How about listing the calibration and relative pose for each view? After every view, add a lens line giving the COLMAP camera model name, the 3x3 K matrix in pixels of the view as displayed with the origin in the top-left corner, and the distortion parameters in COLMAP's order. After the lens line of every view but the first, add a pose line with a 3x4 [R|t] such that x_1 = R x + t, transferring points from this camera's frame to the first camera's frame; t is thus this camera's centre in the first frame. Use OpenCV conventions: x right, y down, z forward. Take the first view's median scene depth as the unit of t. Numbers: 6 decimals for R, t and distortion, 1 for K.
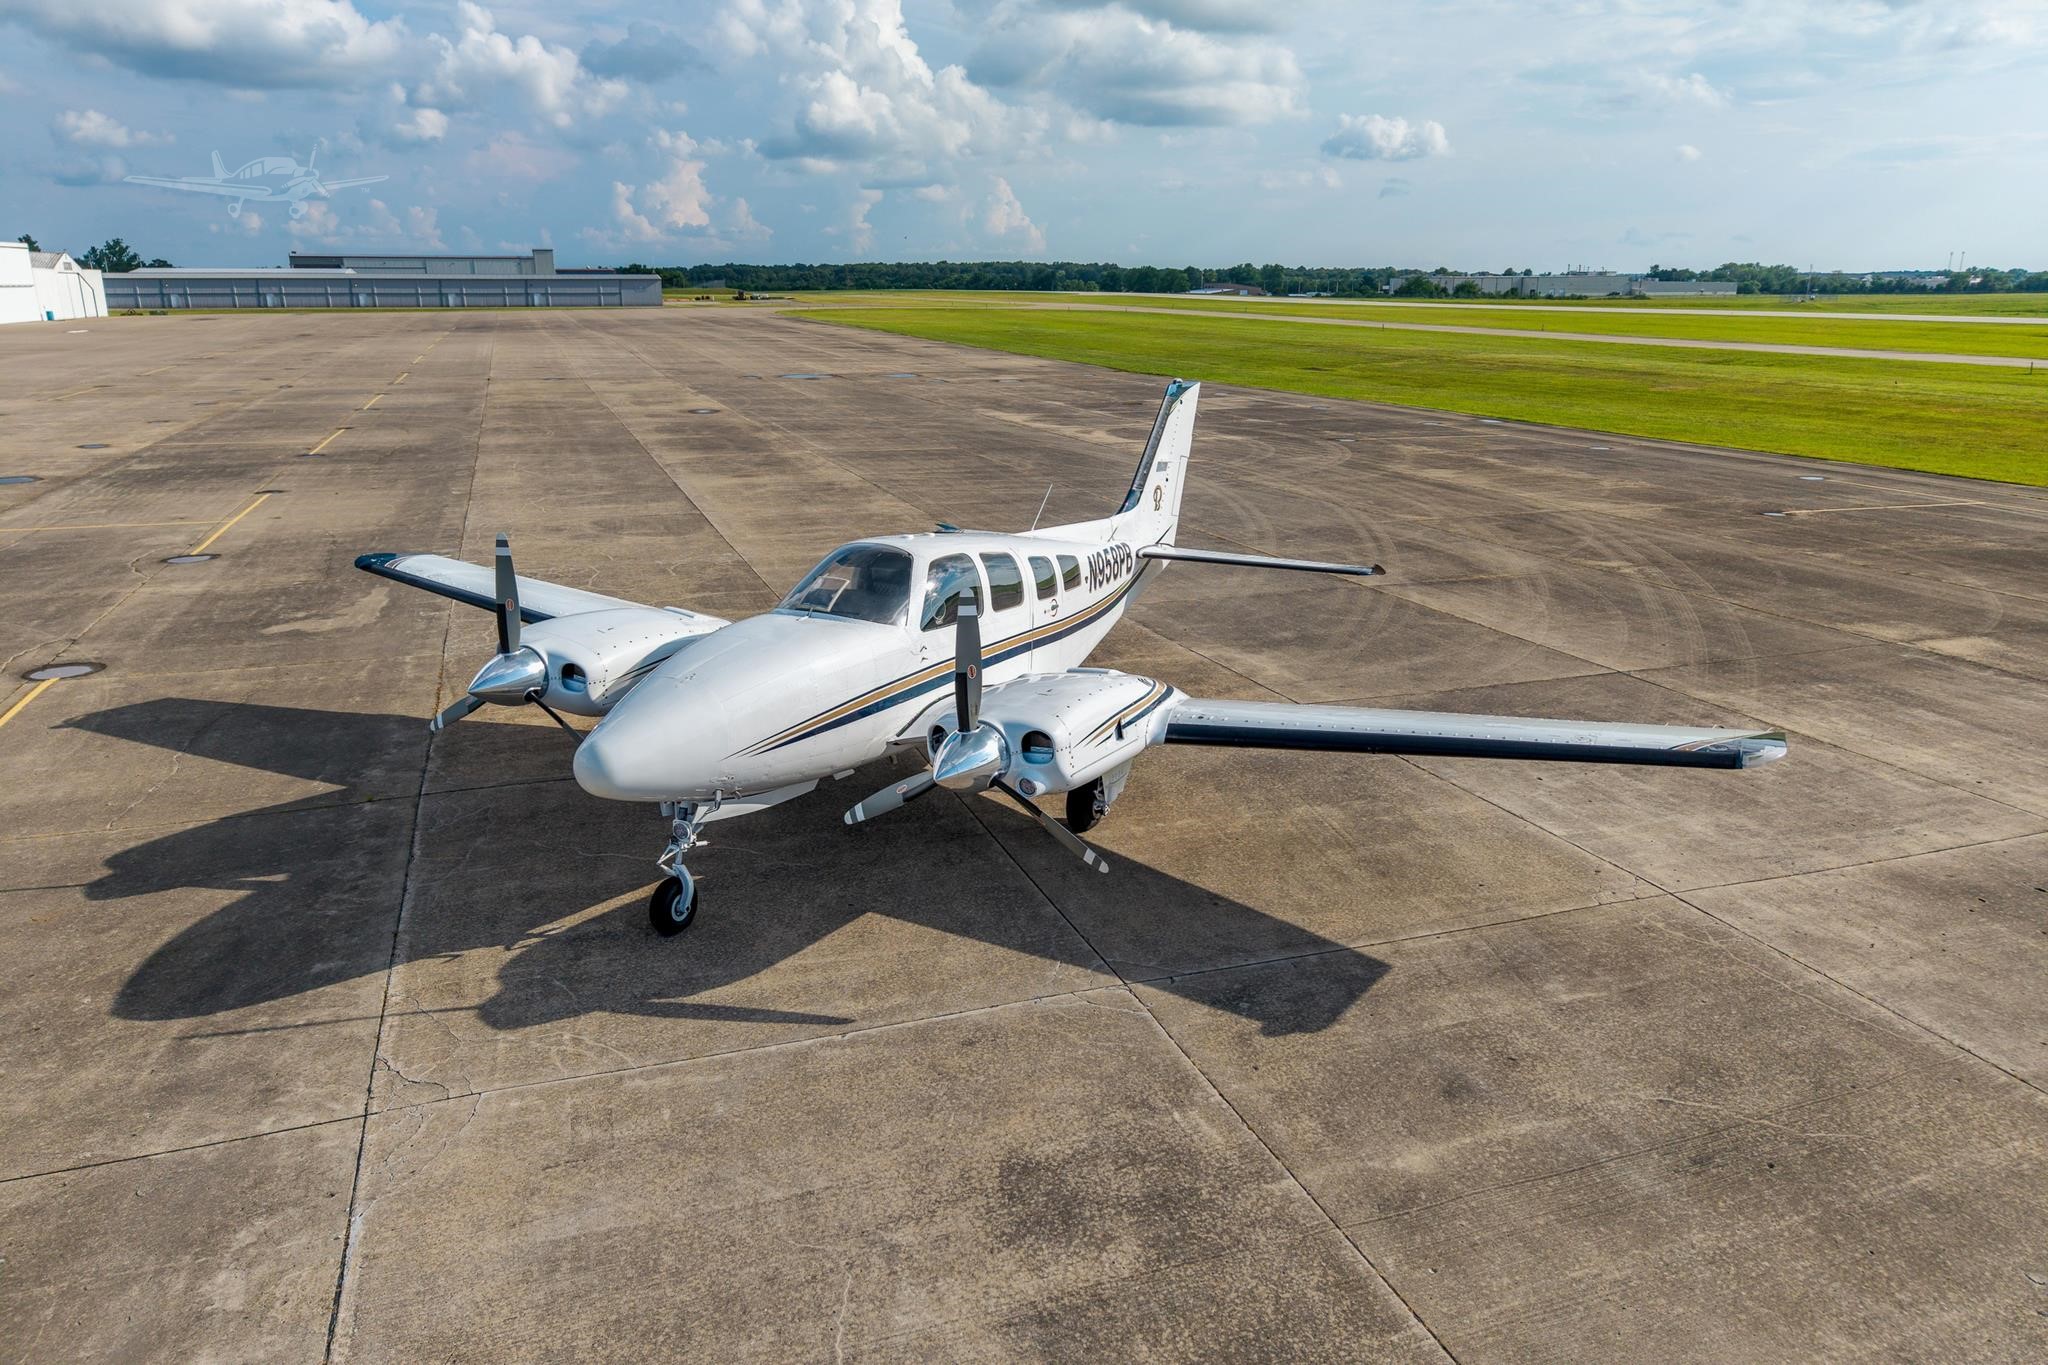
lens RADIAL K [[1376.2, 0, 1024.0], [0, 1376.2, 682.5], [0, 0, 1]] dist [0.018357, -0.018954]
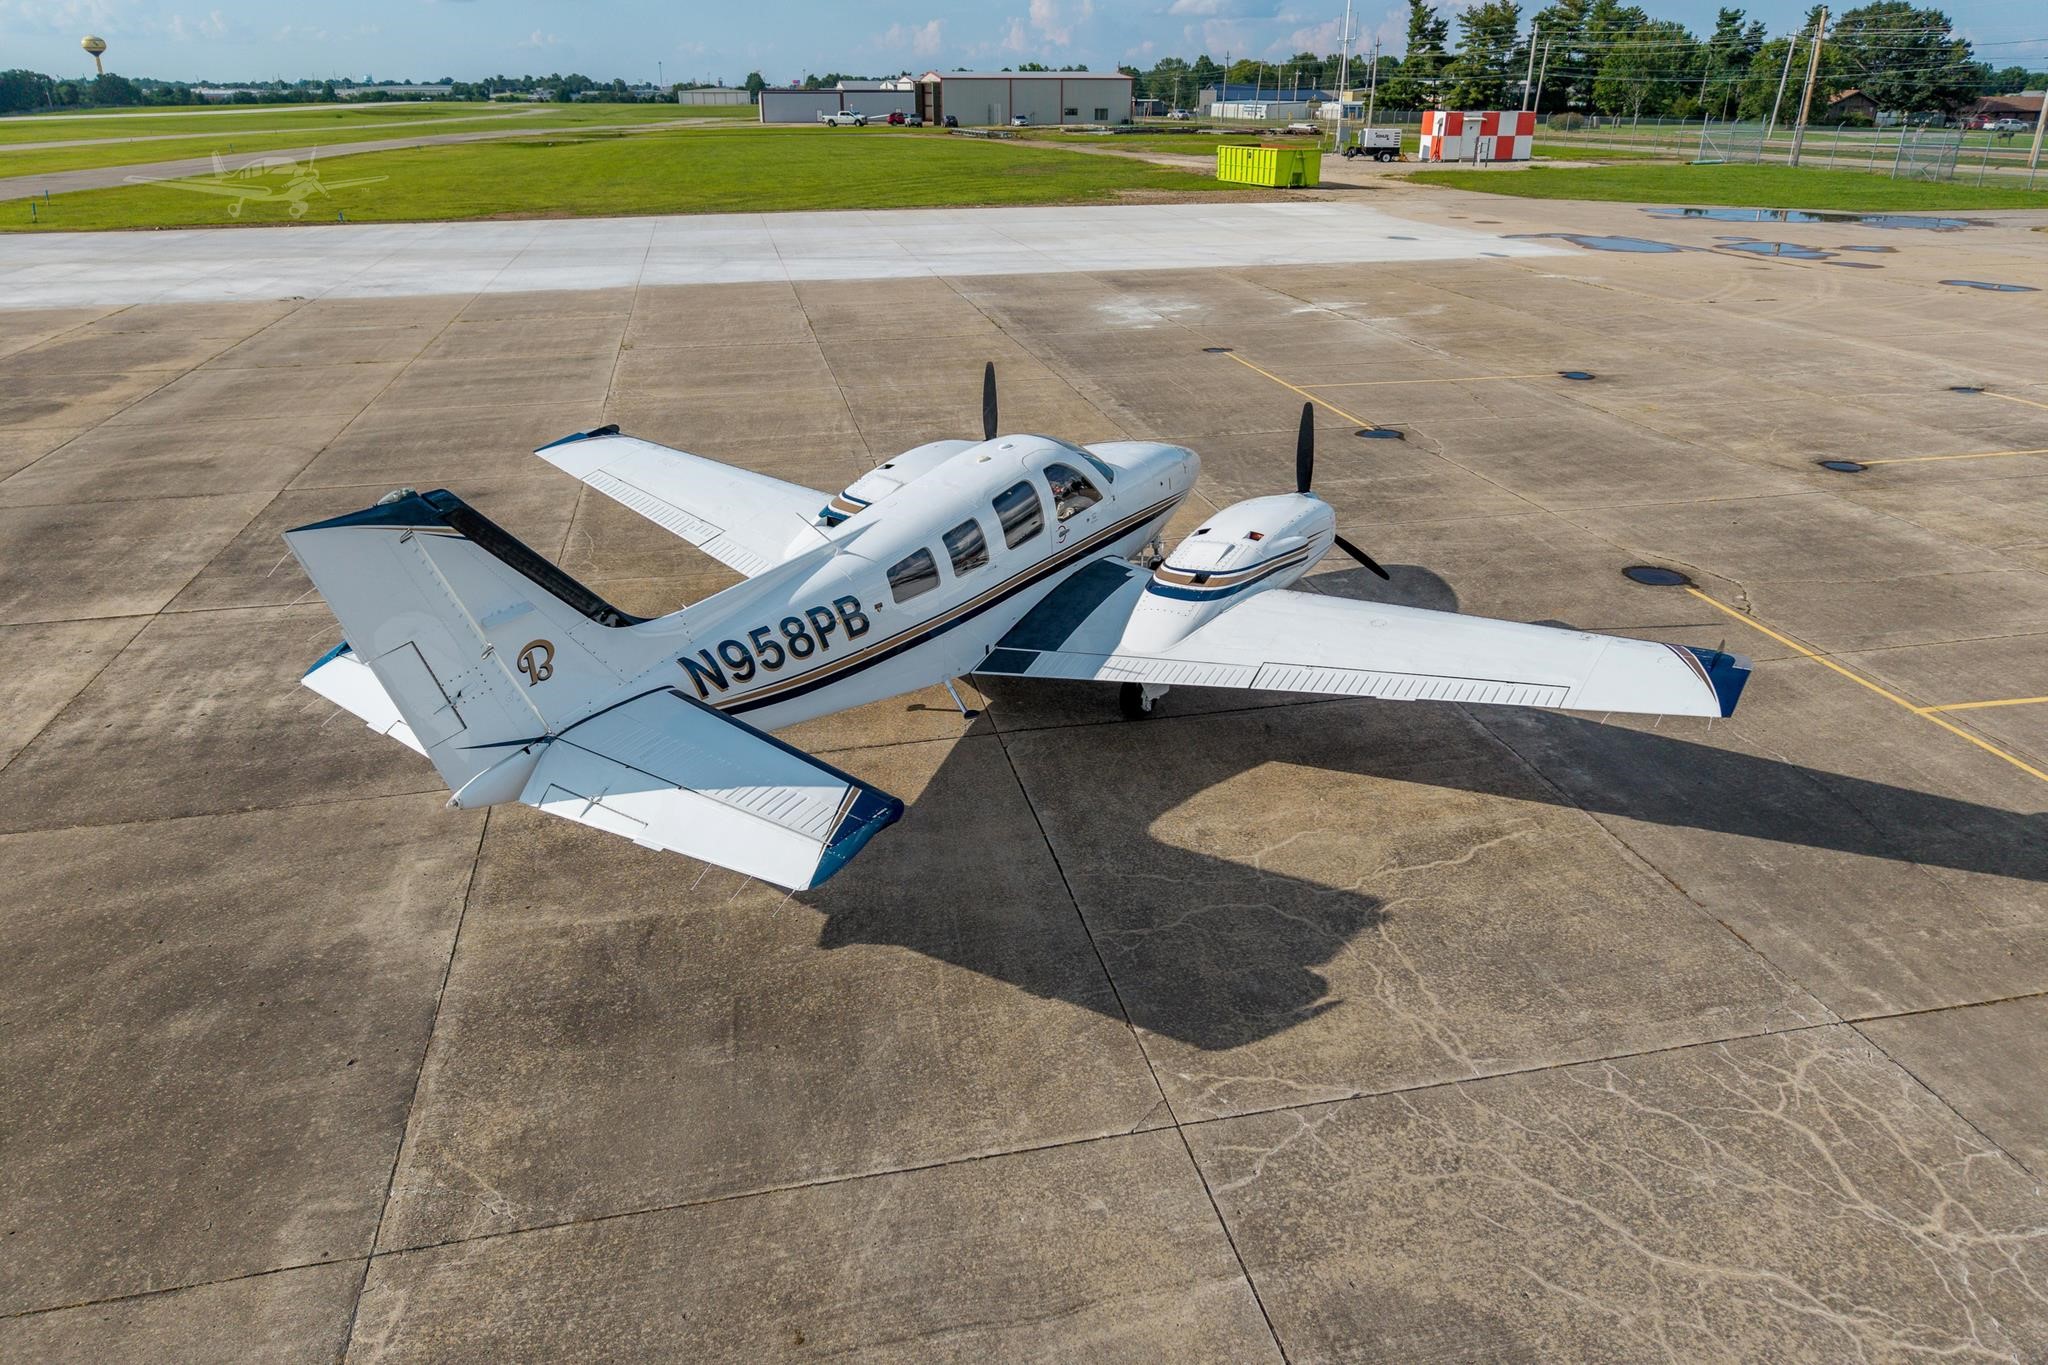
lens RADIAL K [[1376.2, 0, 1024.0], [0, 1376.2, 682.5], [0, 0, 1]] dist [0.018357, -0.018954]
pose [[-0.990818, -0.053100, 0.124337, -0.237354], [0.038406, 0.771221, 0.635408, -0.635591], [-0.129631, 0.634349, -0.762100, 1.863018]]
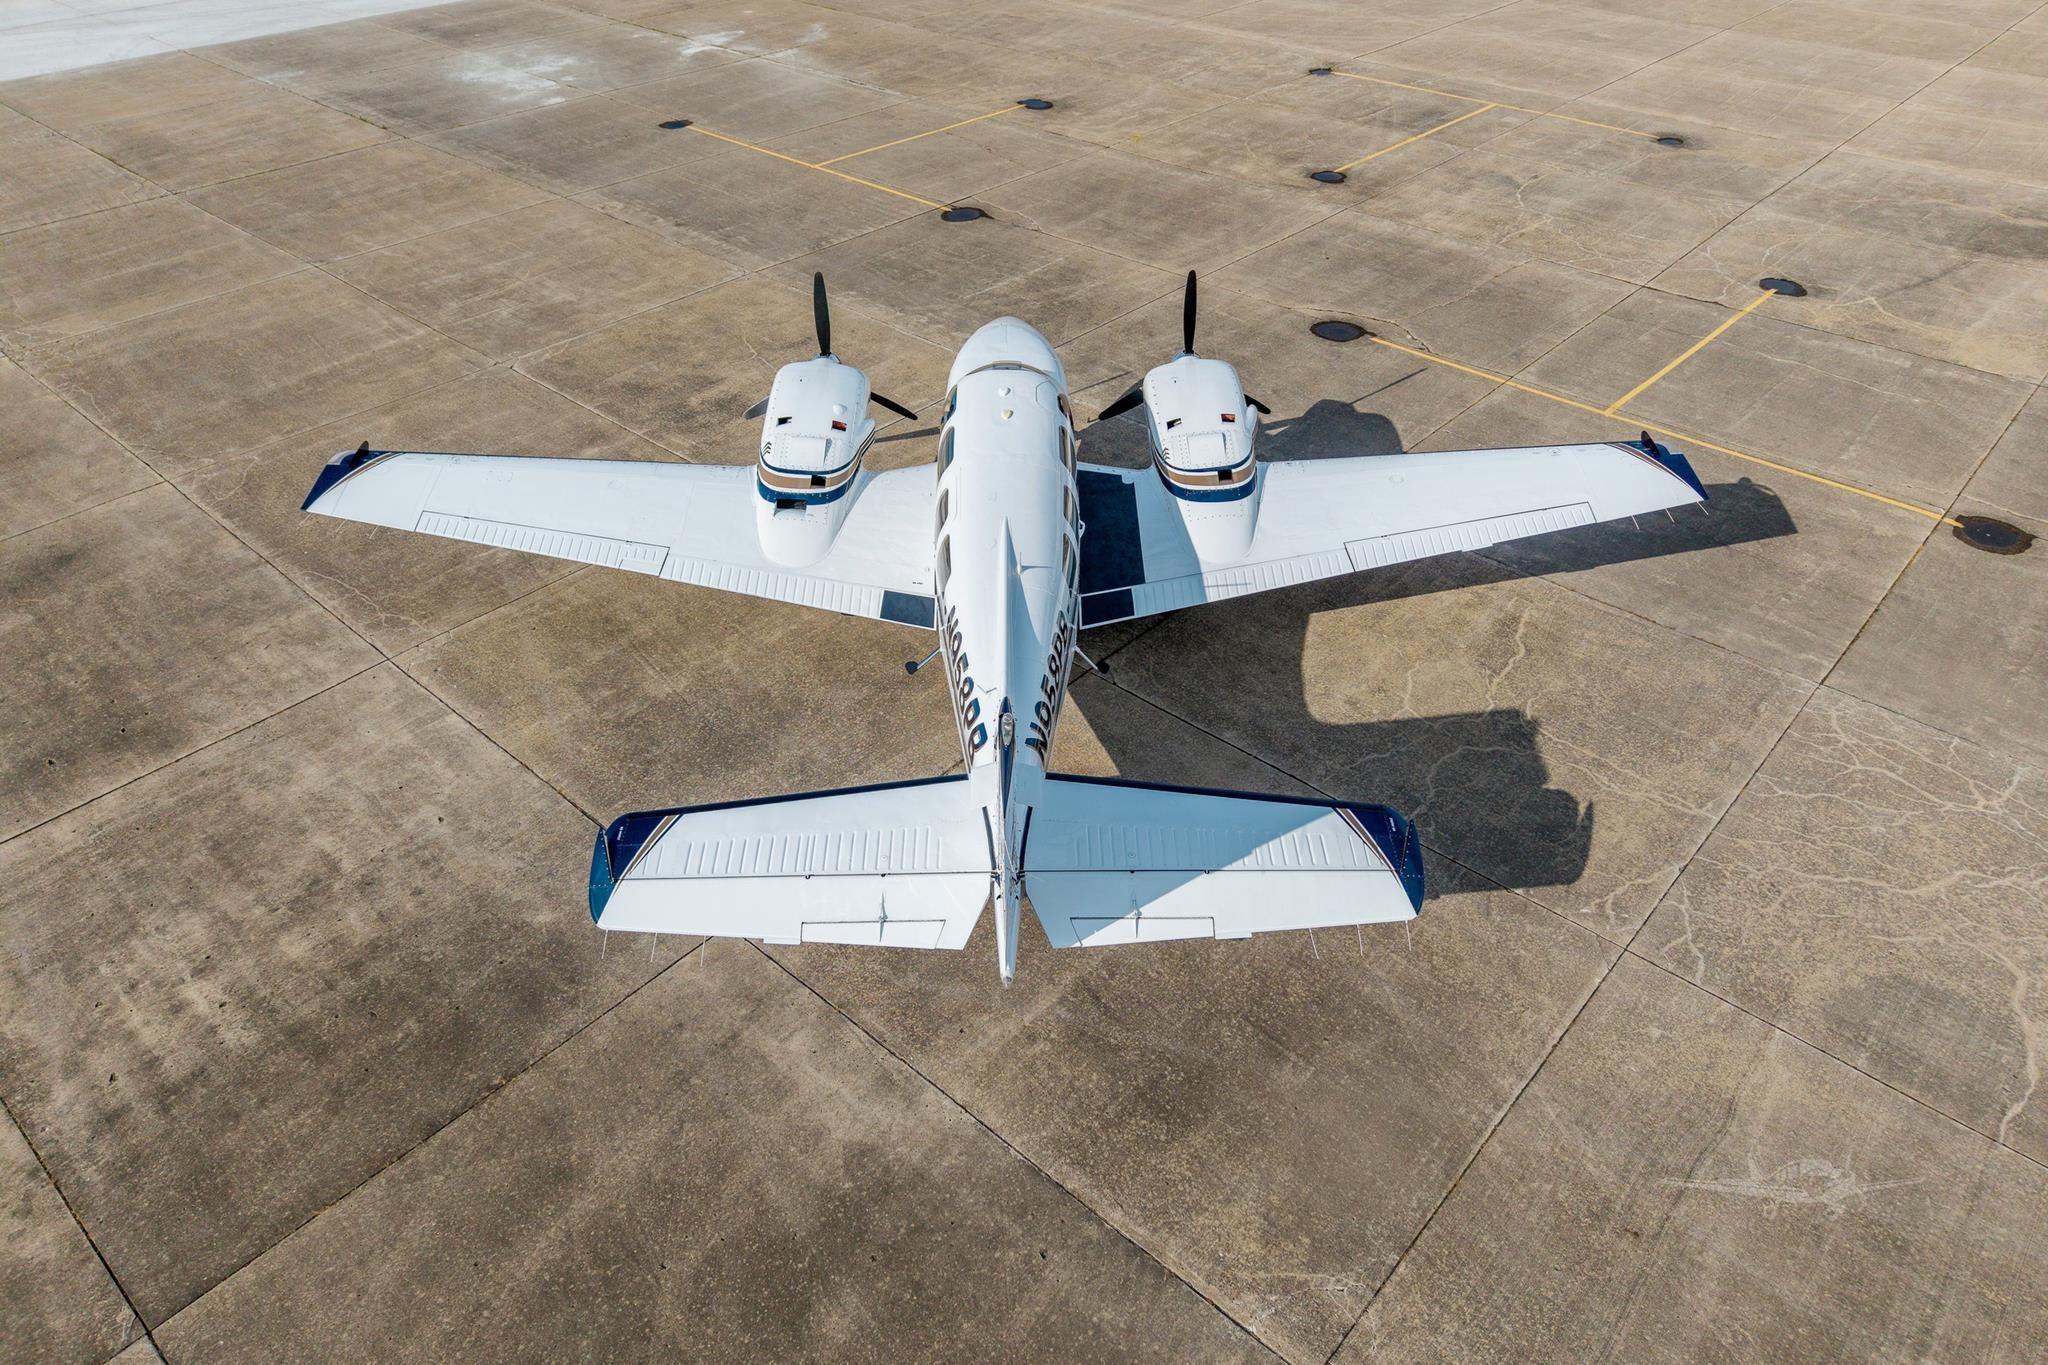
lens RADIAL K [[1376.2, 0, 1024.0], [0, 1376.2, 682.5], [0, 0, 1]] dist [0.018357, -0.018954]
pose [[-0.880843, 0.285997, -0.377254, 0.365657], [-0.131529, 0.617670, 0.775361, -0.776656], [0.454769, 0.732591, -0.506453, 1.633826]]
